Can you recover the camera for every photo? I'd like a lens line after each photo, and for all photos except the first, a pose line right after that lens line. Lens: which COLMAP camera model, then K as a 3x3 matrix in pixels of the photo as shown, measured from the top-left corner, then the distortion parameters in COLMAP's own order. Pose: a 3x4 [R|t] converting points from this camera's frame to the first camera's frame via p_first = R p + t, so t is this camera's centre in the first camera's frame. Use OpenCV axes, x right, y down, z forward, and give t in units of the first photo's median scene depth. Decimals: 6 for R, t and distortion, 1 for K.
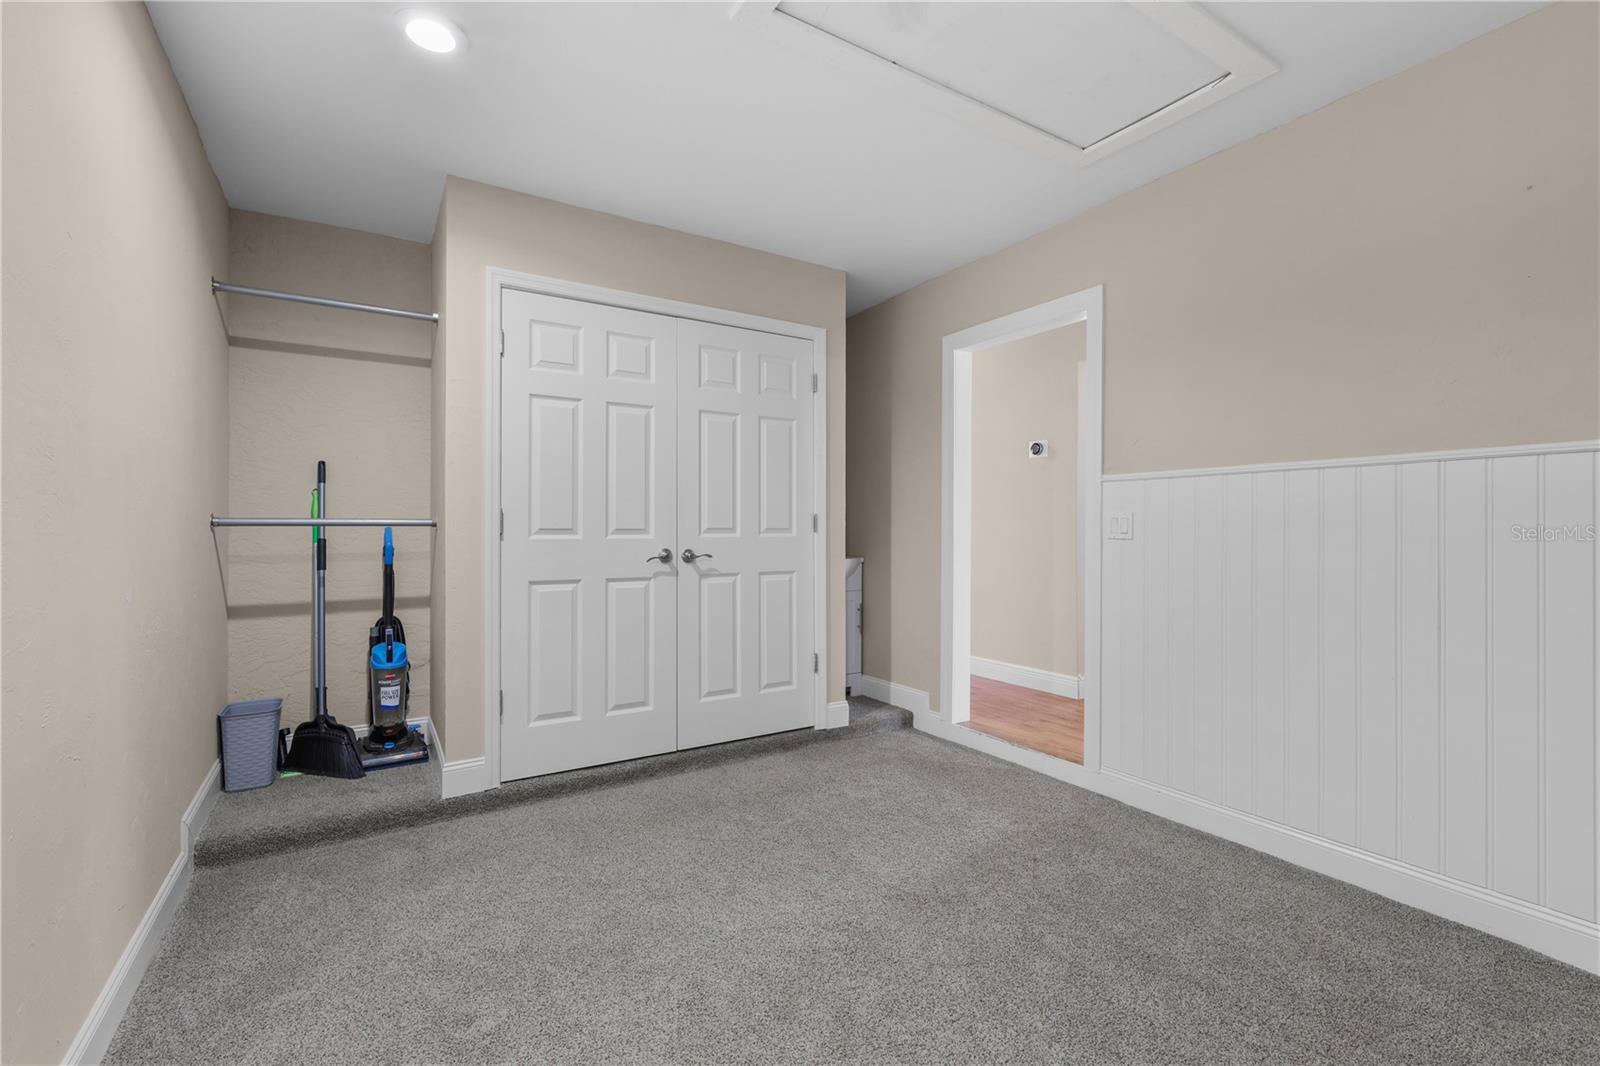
lens RADIAL K [[697.3, 0, 804.9], [0, 697.3, 526.4], [0, 0, 1]] dist [0.000923, 0.000019]
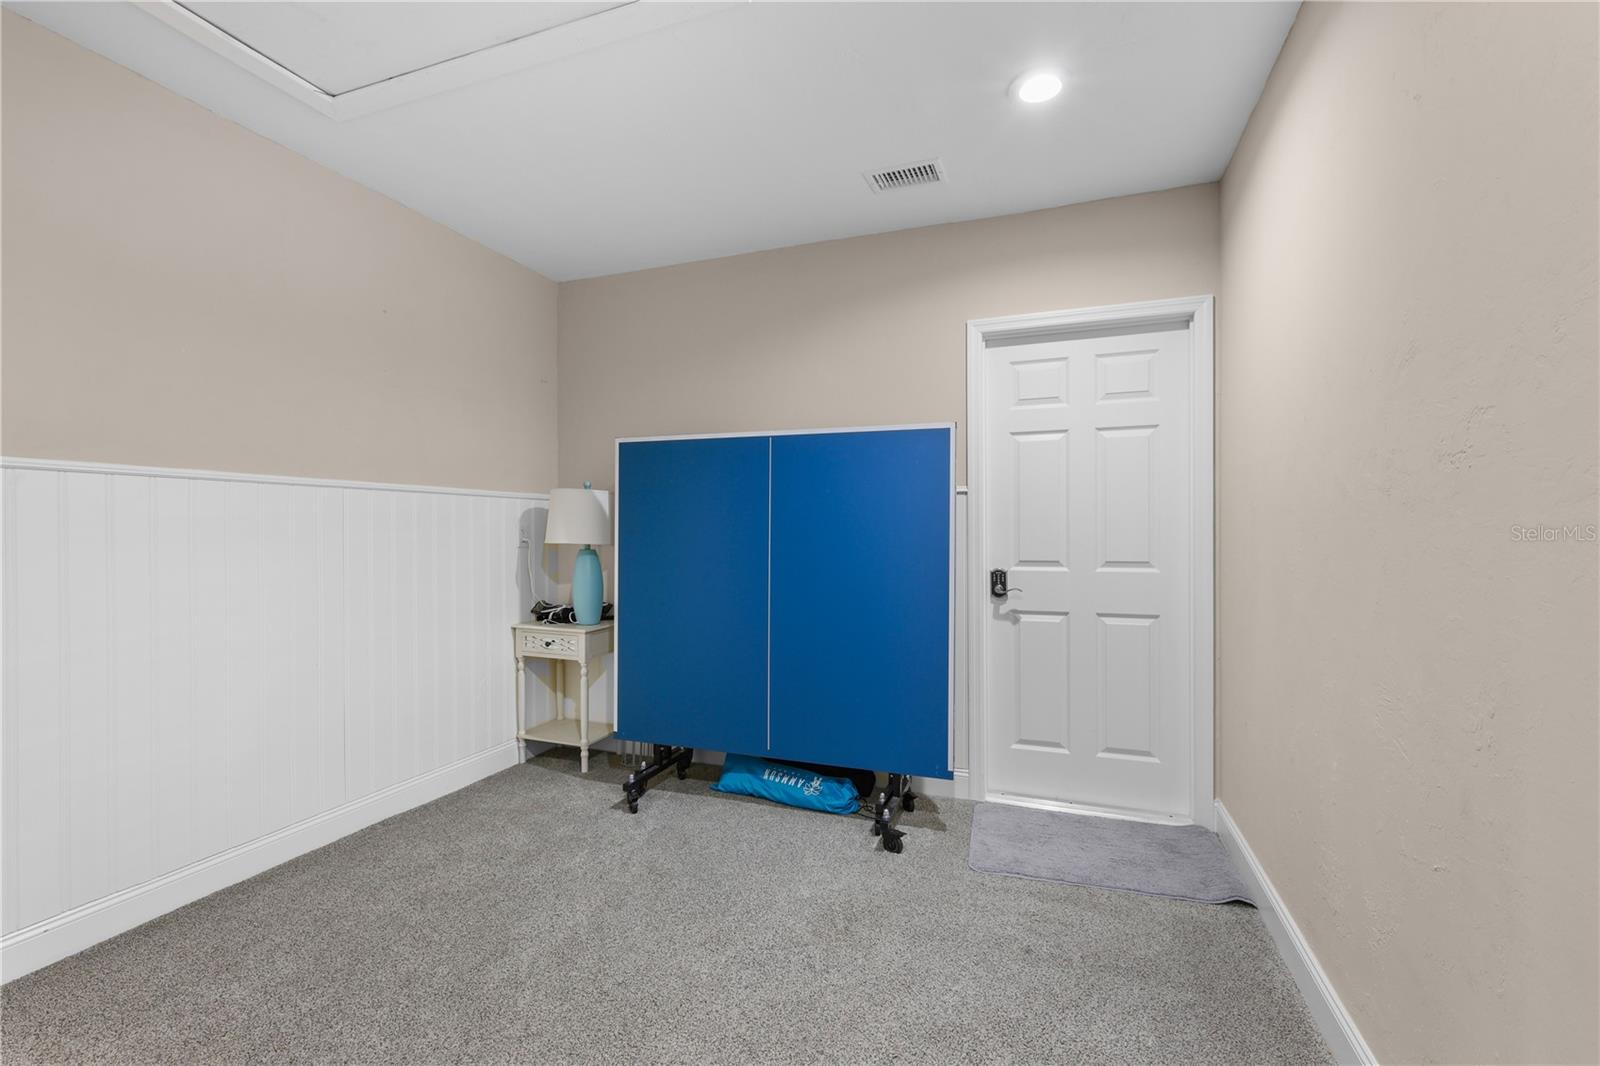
lens RADIAL K [[697.3, 0, 801.6], [0, 697.3, 537.6], [0, 0, 1]] dist [0.000923, 0.000019]
pose [[-0.613135, 0.005170, 0.789962, -0.569673], [0.010435, 0.999944, 0.001556, 0.007421], [-0.789910, 0.009198, -0.613154, 0.992402]]
